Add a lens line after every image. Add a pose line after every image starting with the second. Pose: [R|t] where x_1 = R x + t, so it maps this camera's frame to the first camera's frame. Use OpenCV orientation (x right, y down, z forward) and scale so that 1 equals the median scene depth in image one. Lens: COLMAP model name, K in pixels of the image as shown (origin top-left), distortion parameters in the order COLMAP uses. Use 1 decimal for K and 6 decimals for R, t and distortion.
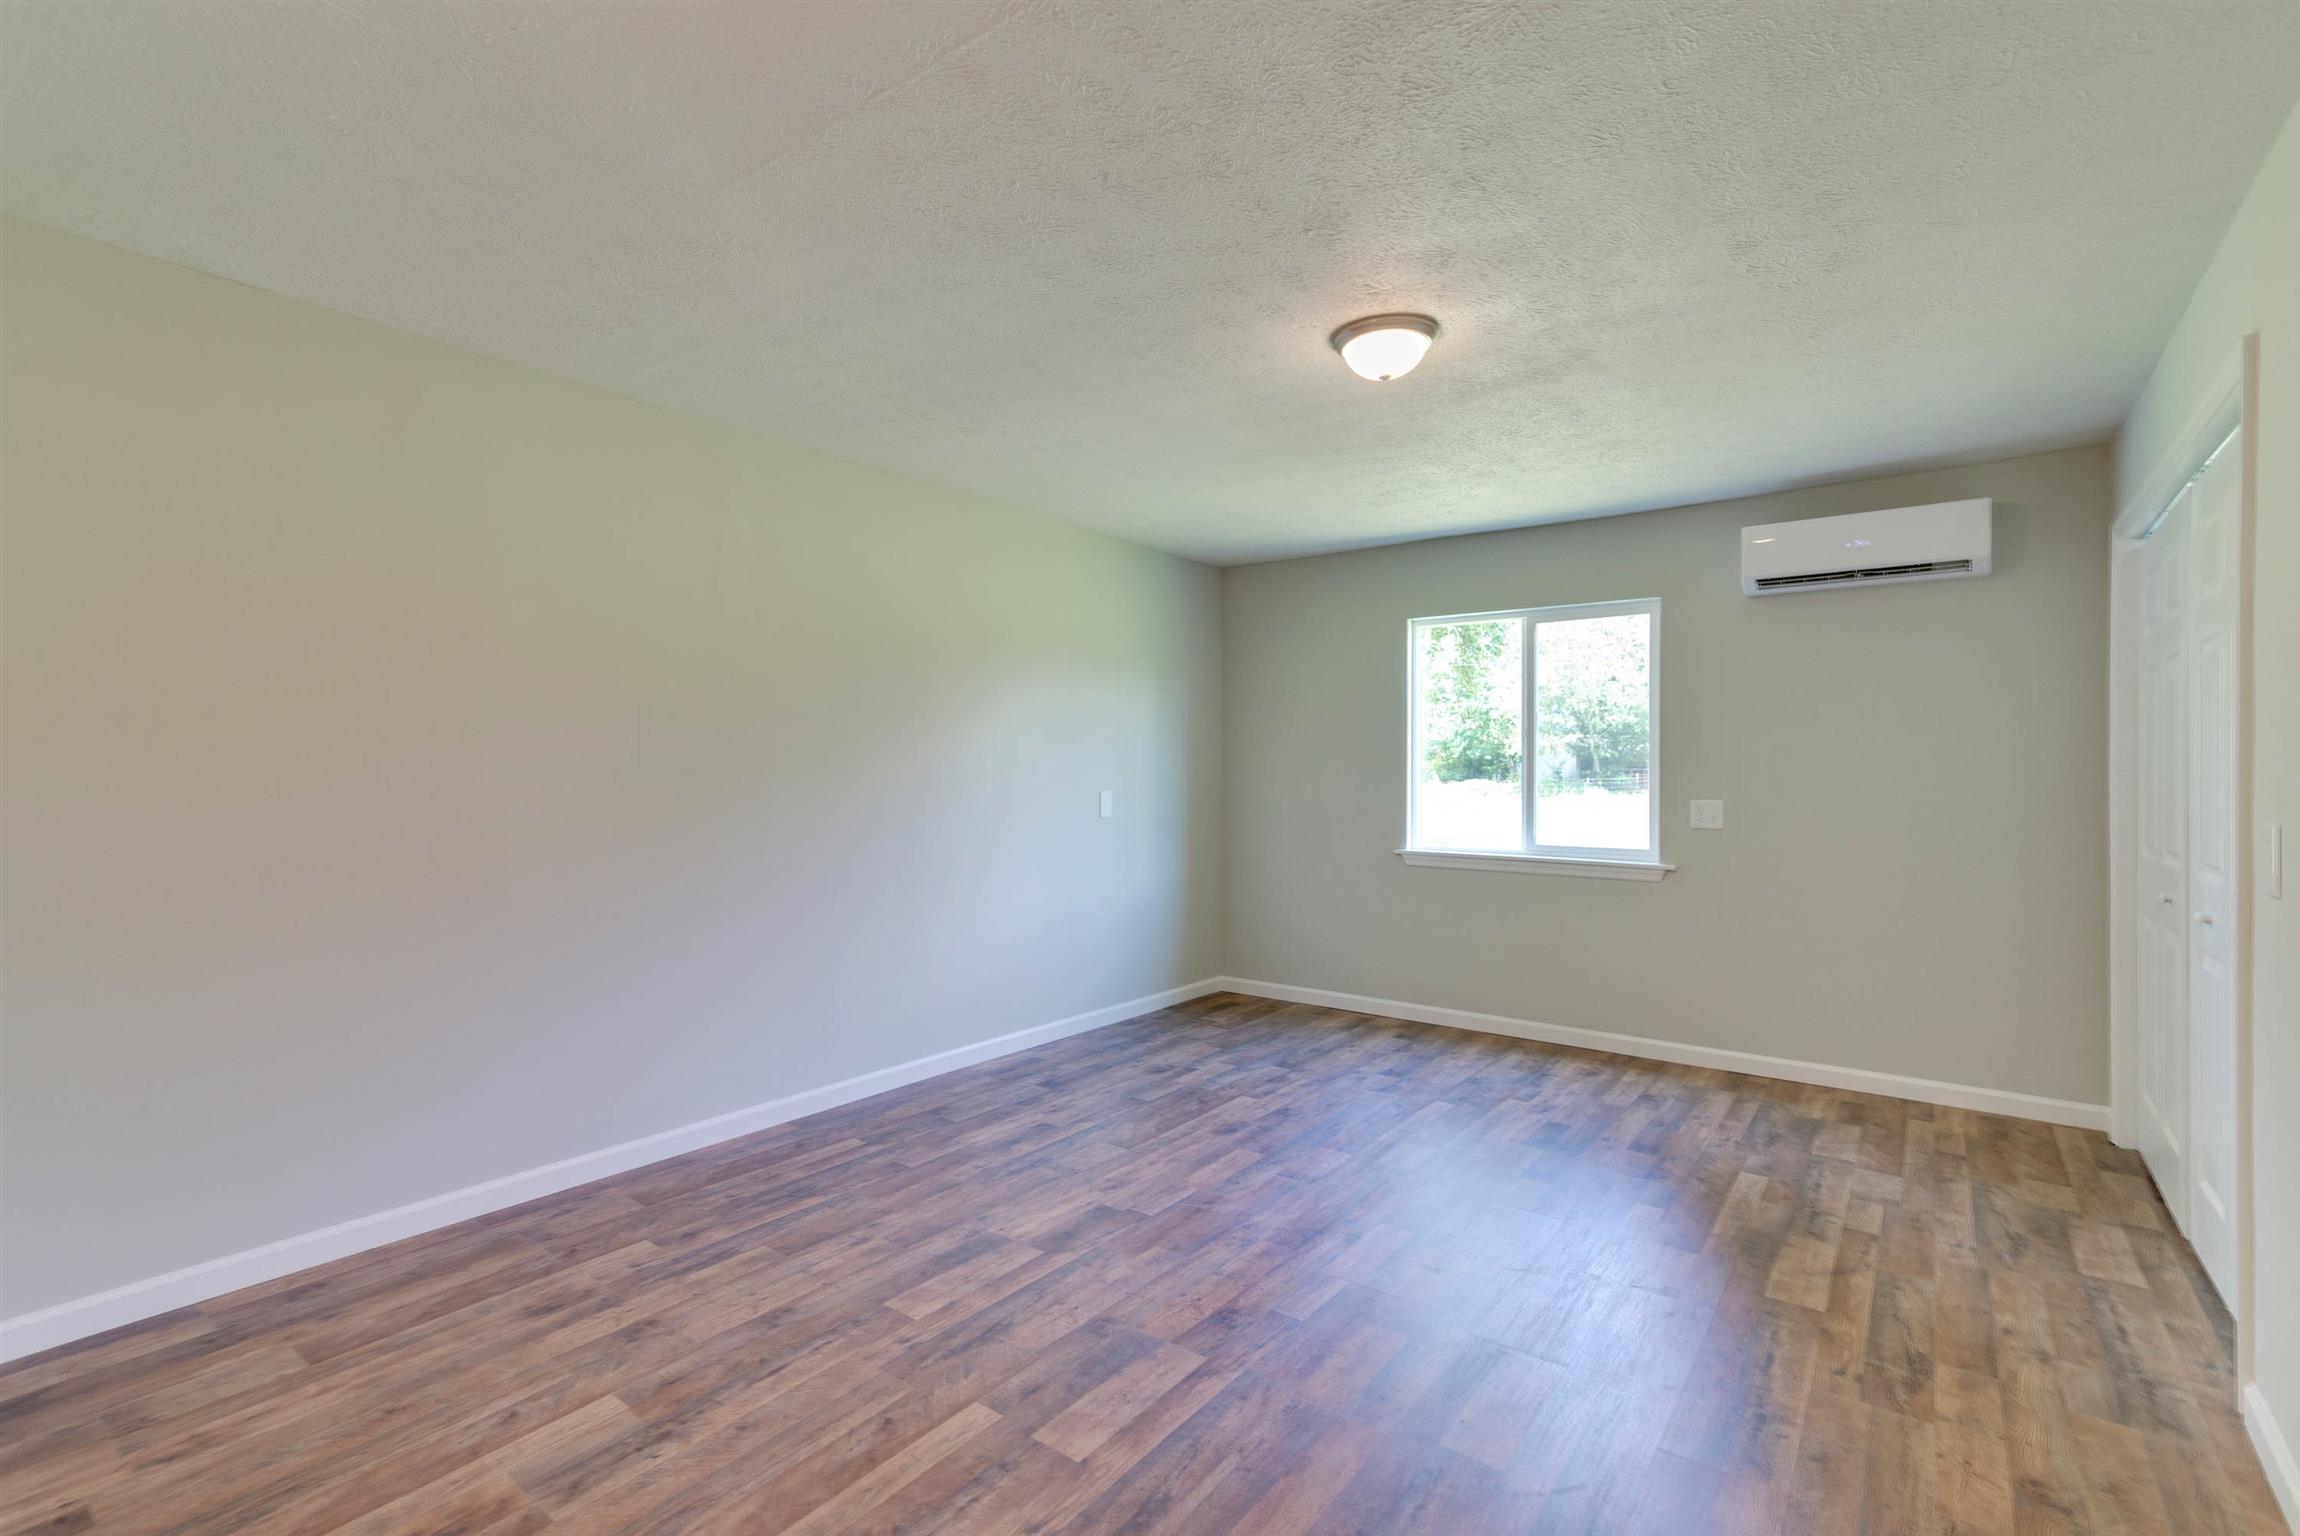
lens RADIAL K [[1069.1, 0, 1136.0], [0, 1069.1, 776.8], [0, 0, 1]] dist [0.002392, 0.000327]
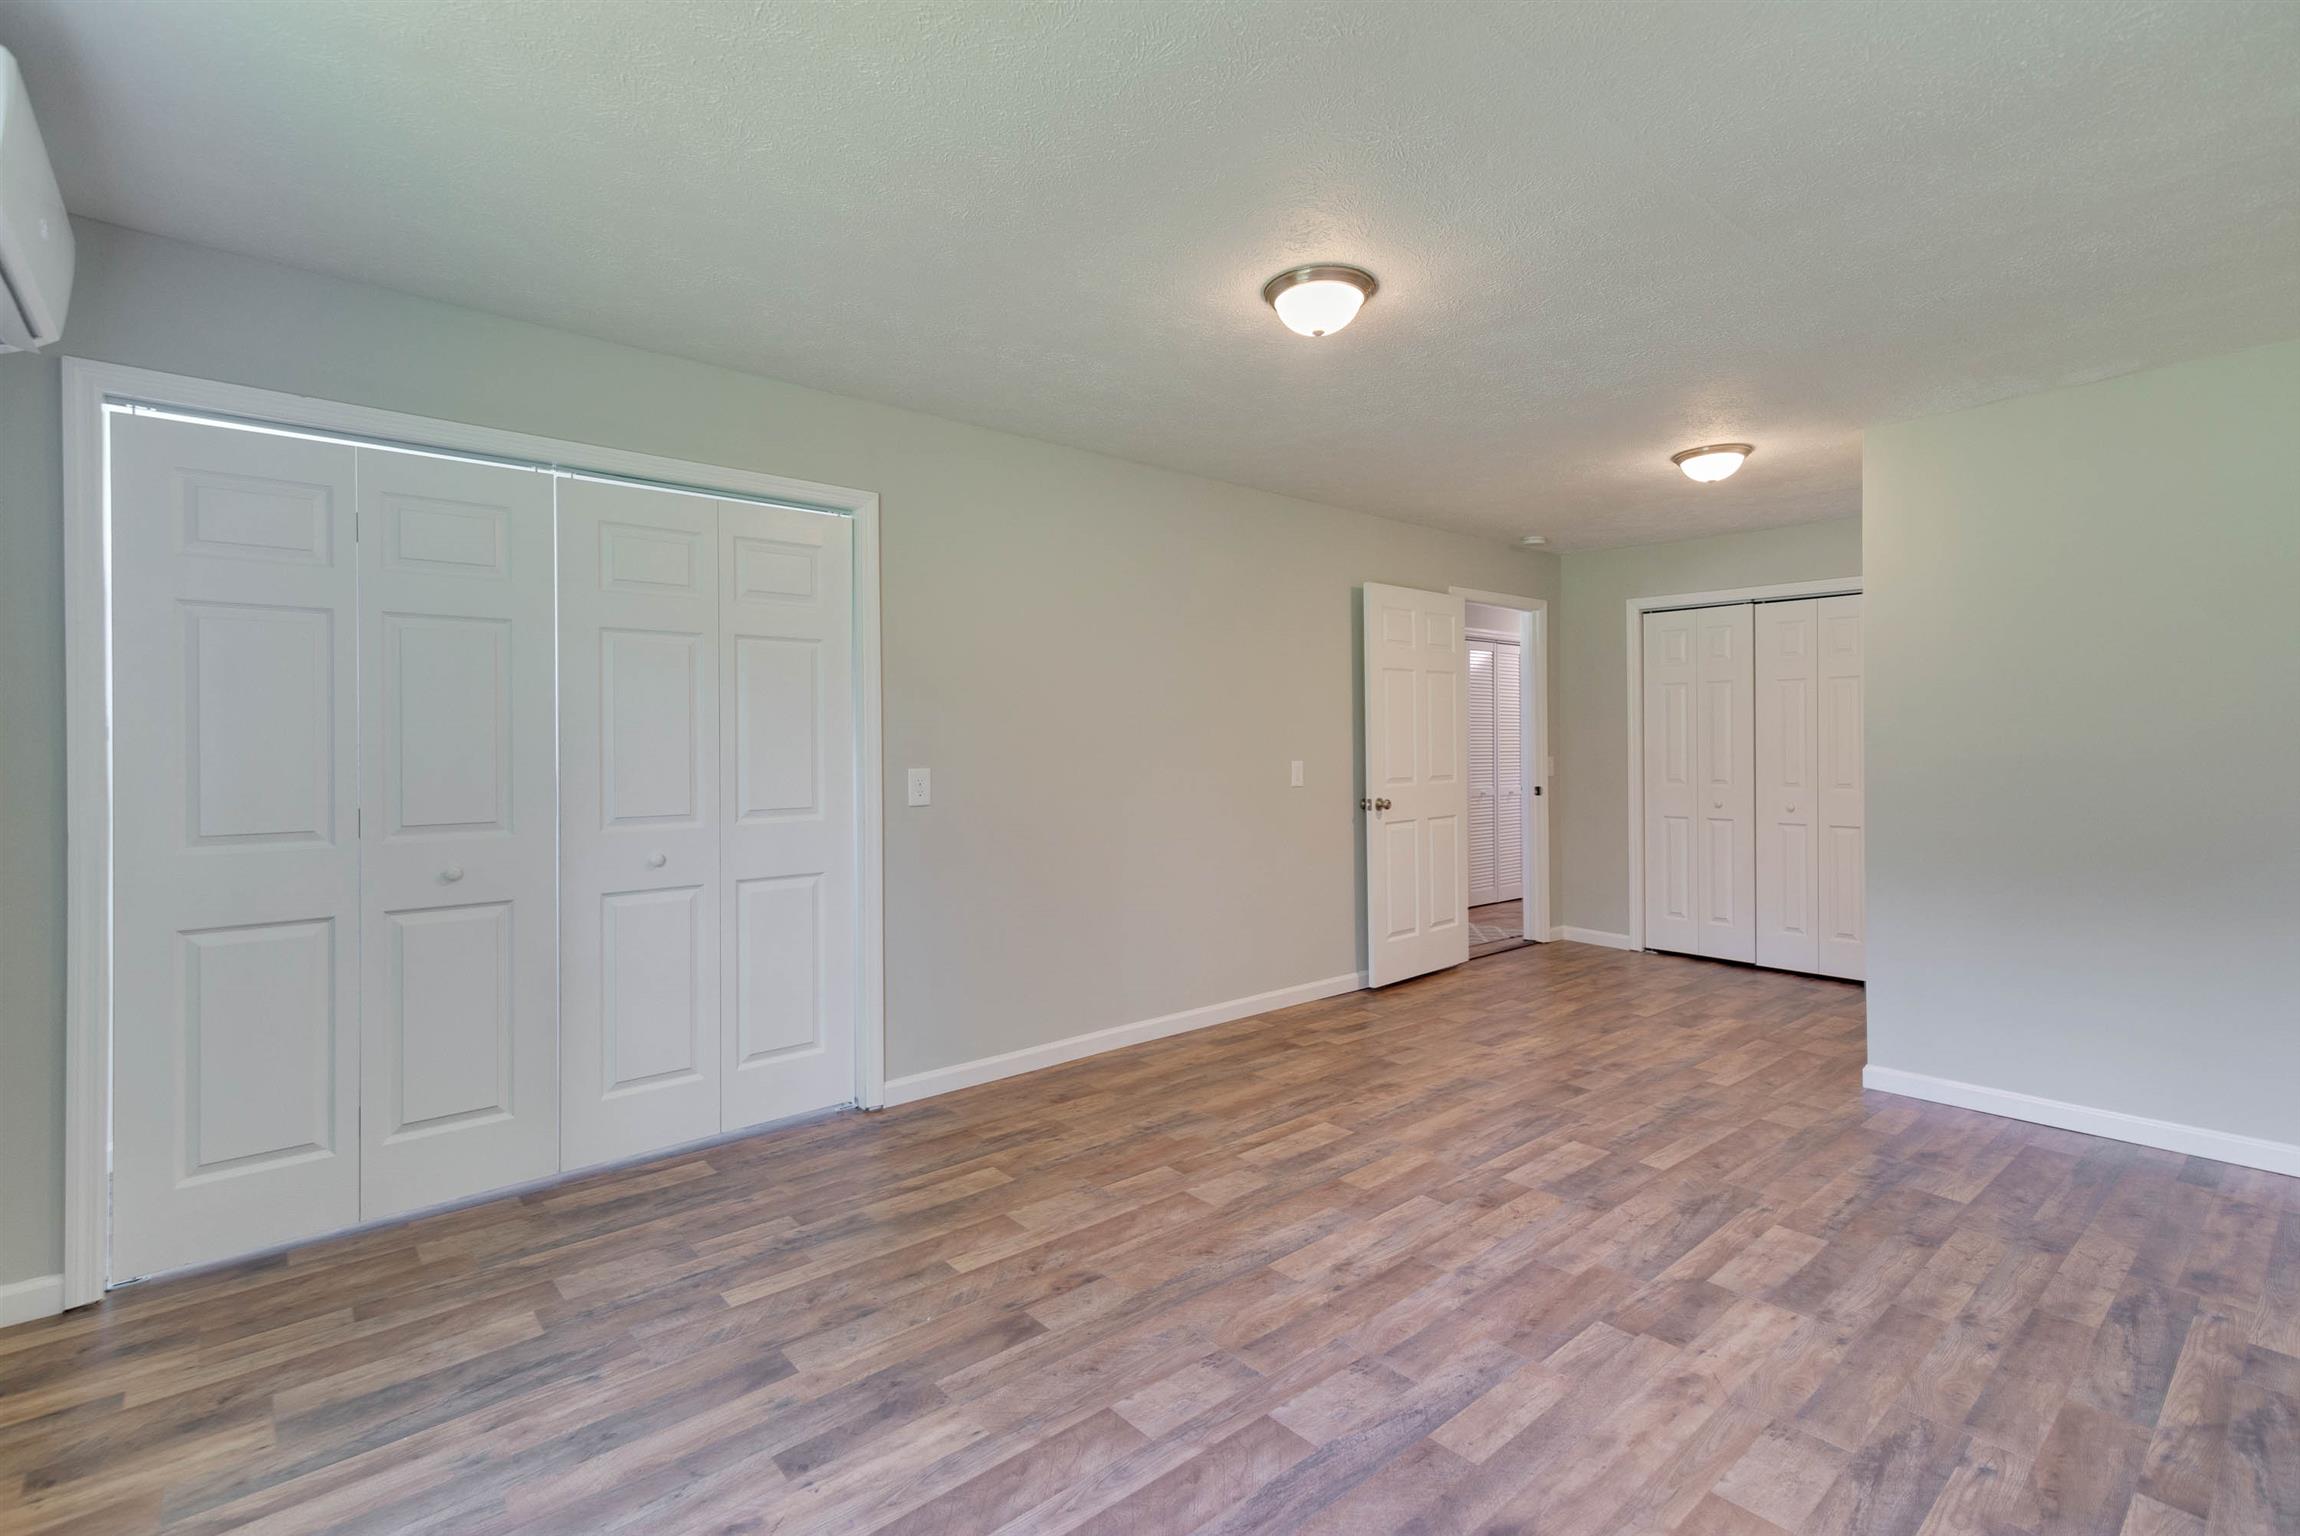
lens RADIAL K [[1069.1, 0, 1102.4], [0, 1069.1, 742.0], [0, 0, 1]] dist [0.002392, 0.000327]
pose [[-0.971947, 0.001088, 0.235199, 0.194367], [0.001046, 0.999999, -0.000305, -0.005506], [-0.235199, -0.000051, -0.971947, 1.987681]]
